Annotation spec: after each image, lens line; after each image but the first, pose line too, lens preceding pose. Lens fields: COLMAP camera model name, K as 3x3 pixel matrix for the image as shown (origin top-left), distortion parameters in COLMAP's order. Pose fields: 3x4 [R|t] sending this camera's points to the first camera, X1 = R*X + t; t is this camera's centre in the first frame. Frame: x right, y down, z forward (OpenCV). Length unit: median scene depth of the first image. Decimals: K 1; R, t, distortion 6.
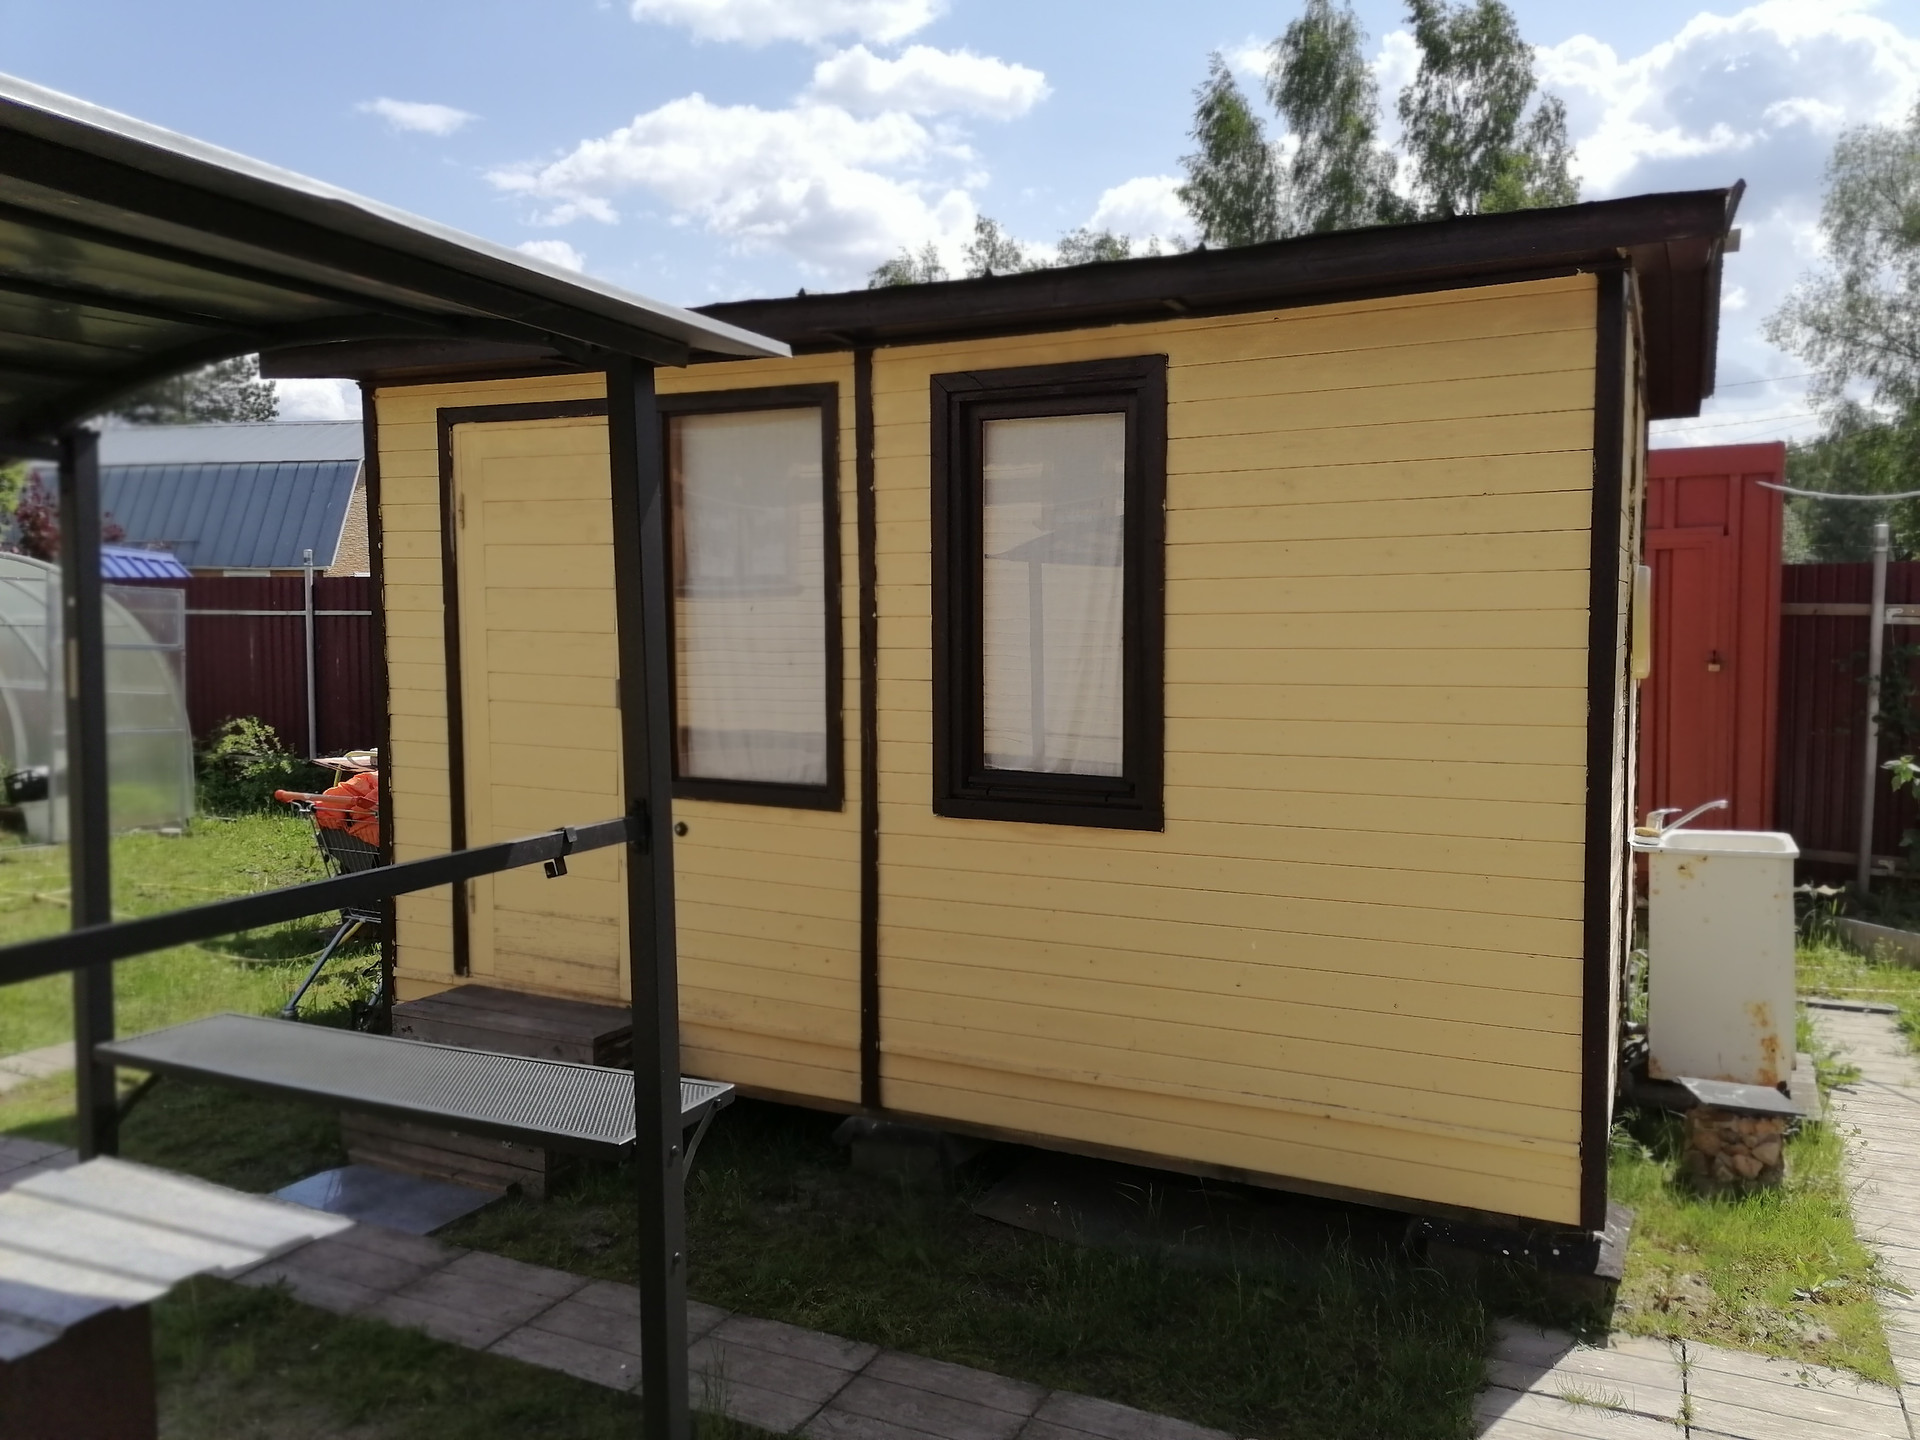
lens RADIAL K [[1477.0, 0, 960.0], [0, 1477.0, 720.0], [0, 0, 1]] dist [0.088842, -0.082097]
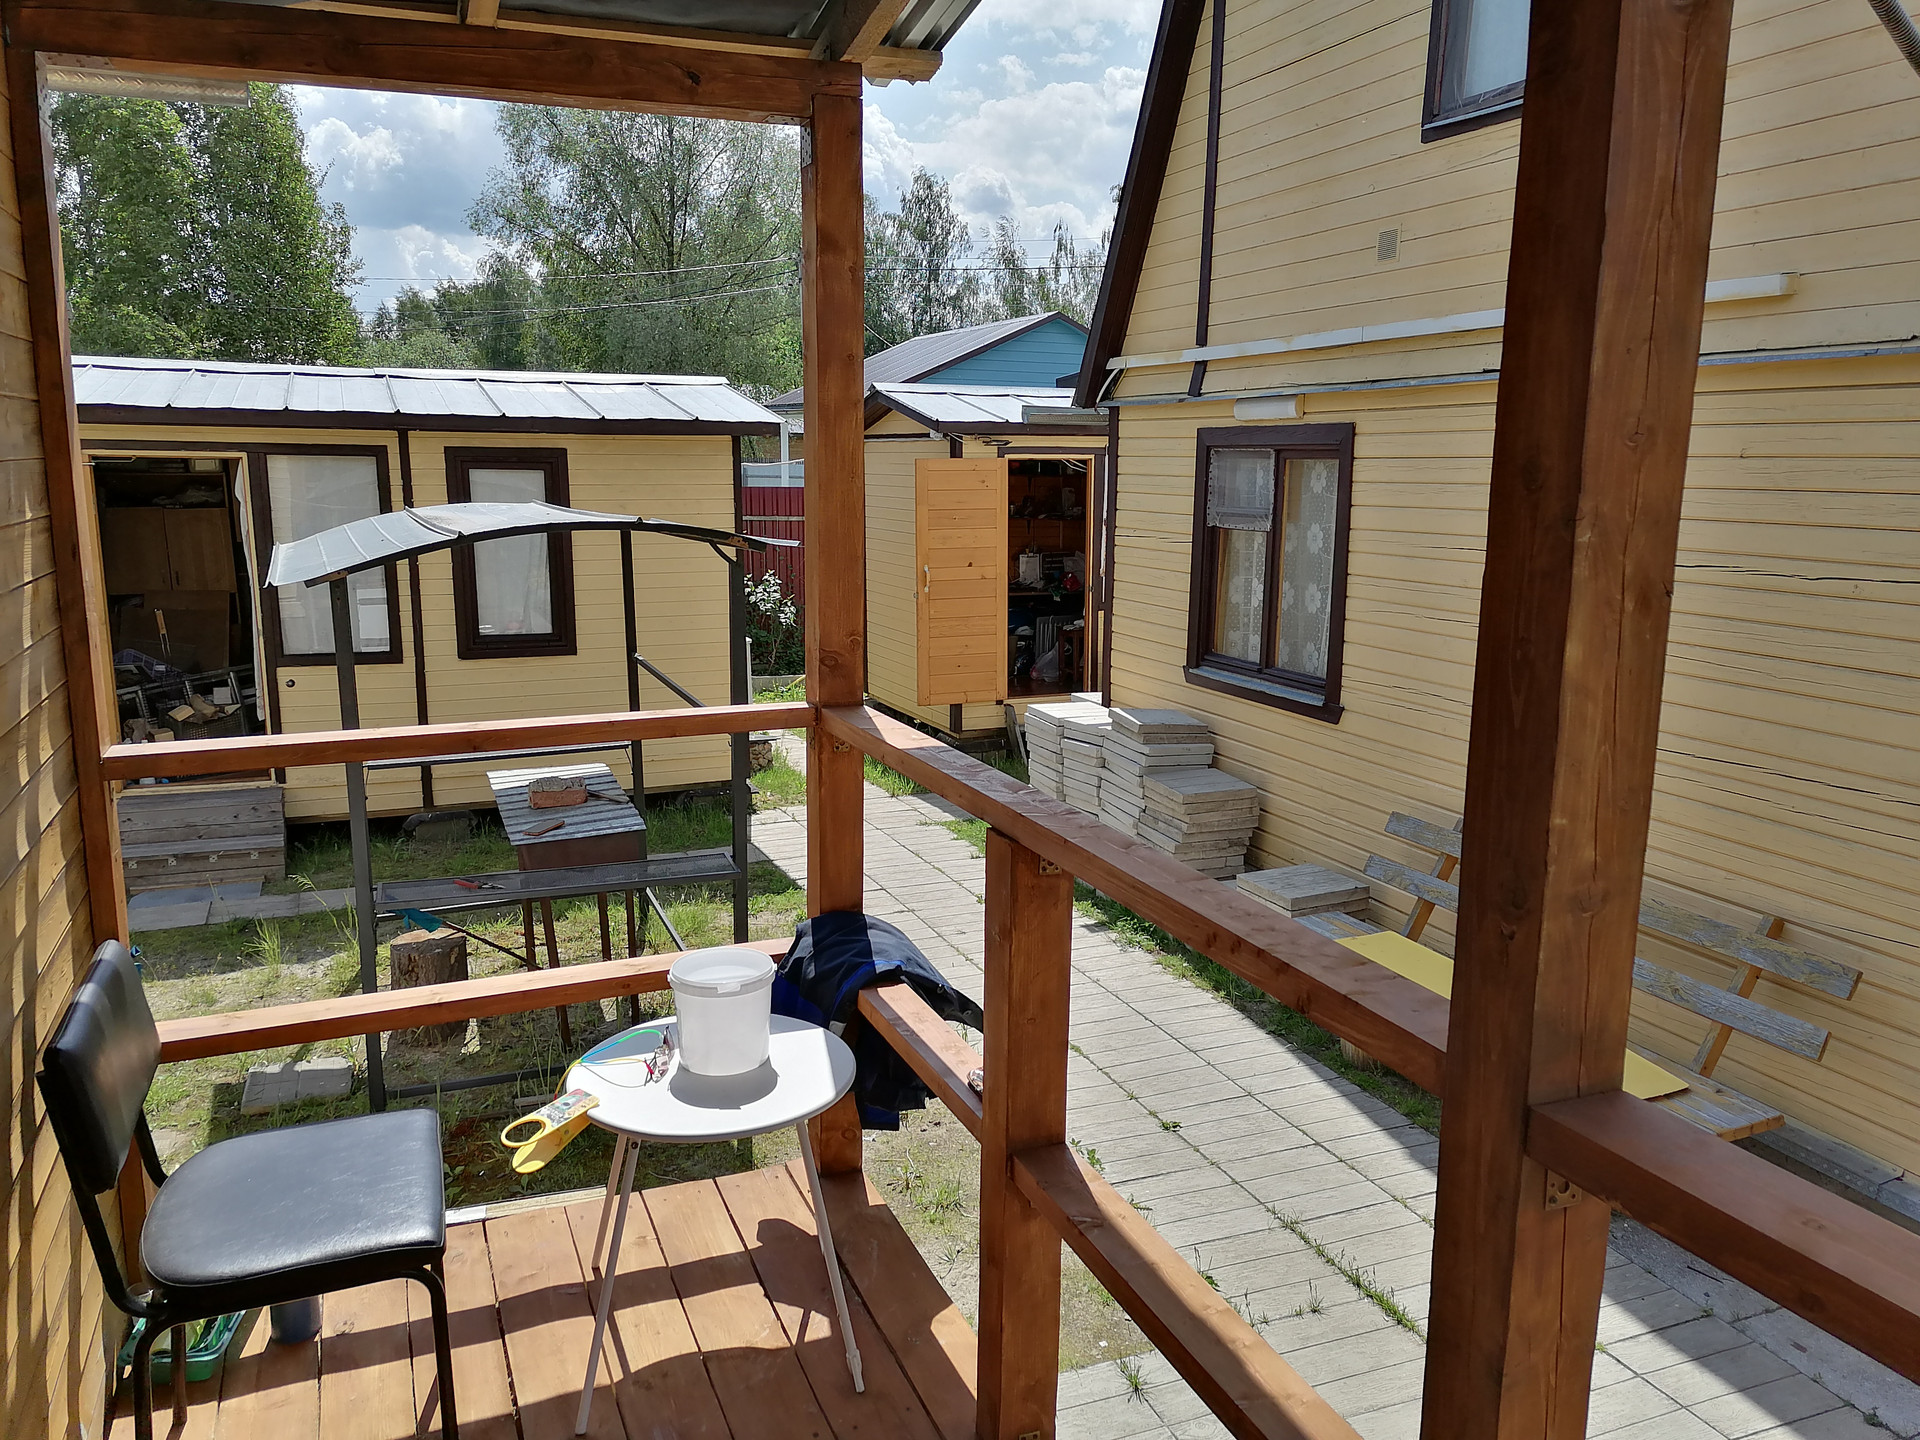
lens RADIAL K [[1477.0, 0, 960.0], [0, 1477.0, 720.0], [0, 0, 1]] dist [0.088842, -0.082097]
pose [[0.671800, -0.134992, 0.728328, -0.896398], [0.046427, 0.988994, 0.140482, -0.094449], [-0.739276, -0.060562, 0.670674, -0.777375]]
